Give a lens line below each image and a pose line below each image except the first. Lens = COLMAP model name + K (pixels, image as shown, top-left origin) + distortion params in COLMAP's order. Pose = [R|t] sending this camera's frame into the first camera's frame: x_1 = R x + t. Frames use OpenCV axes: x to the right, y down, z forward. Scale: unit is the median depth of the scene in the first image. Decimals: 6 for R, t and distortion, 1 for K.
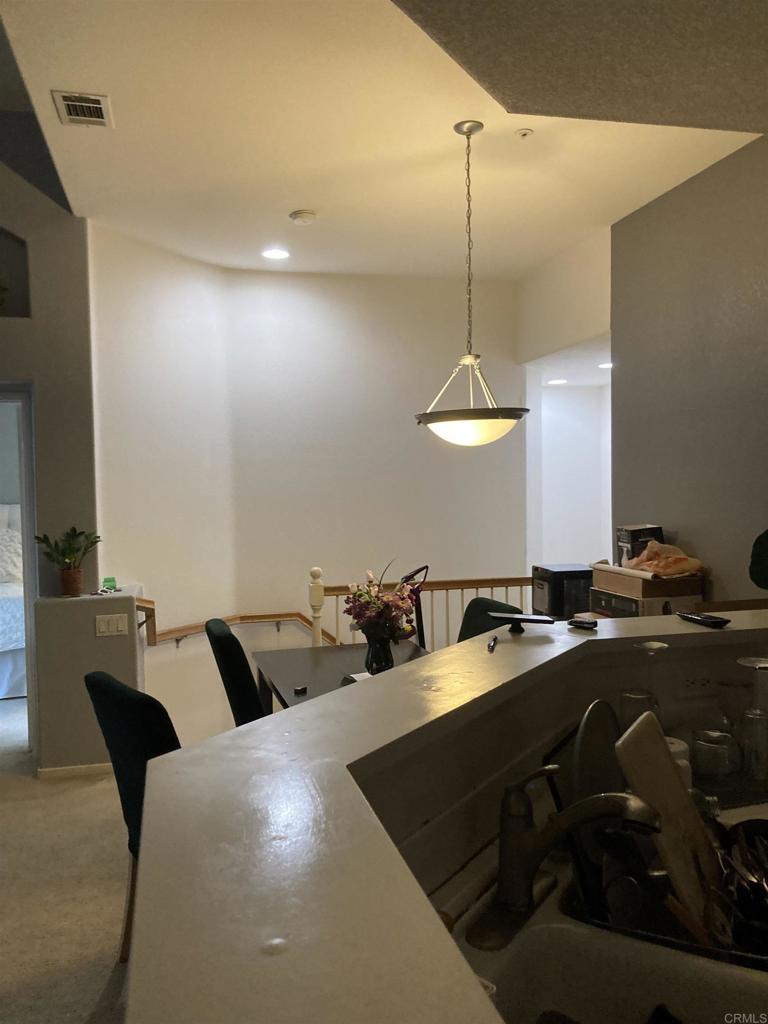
lens RADIAL K [[850.2, 0, 387.5], [0, 850.2, 509.3], [0, 0, 1]] dist [-0.016574, 0.024611]
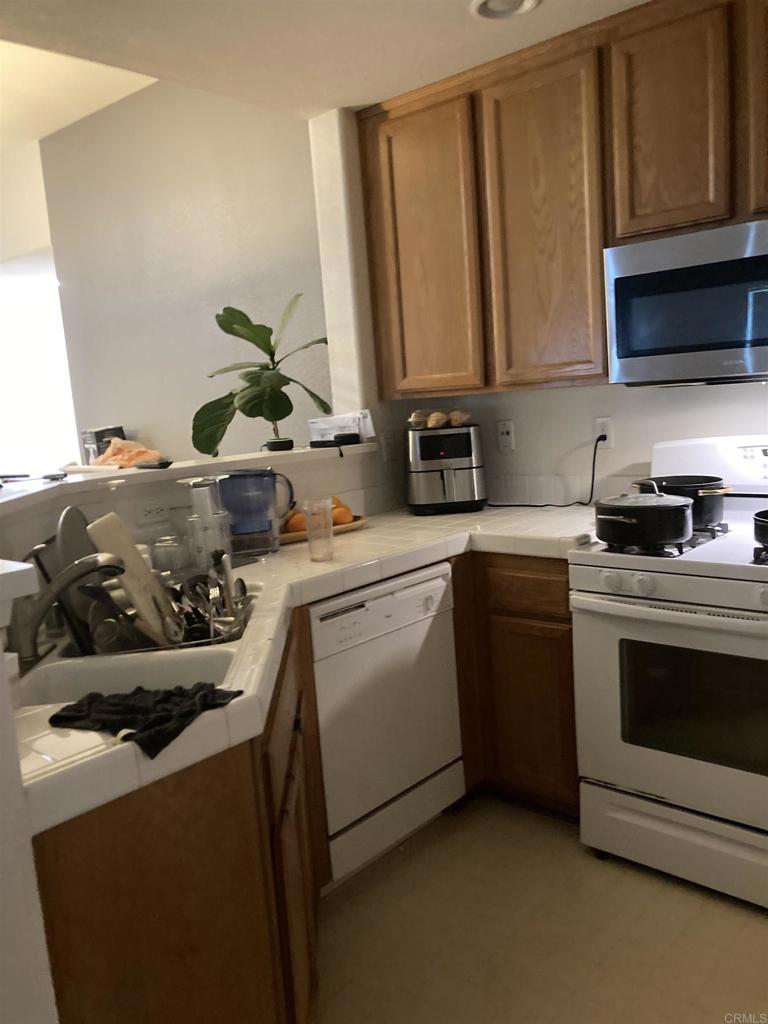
lens RADIAL K [[850.2, 0, 377.7], [0, 850.2, 512.7], [0, 0, 1]] dist [-0.016574, 0.024611]
pose [[0.824649, -0.136197, 0.549002, -0.025477], [0.091073, 0.989886, 0.108771, 0.044279], [-0.558264, -0.039699, 0.828713, -0.109463]]
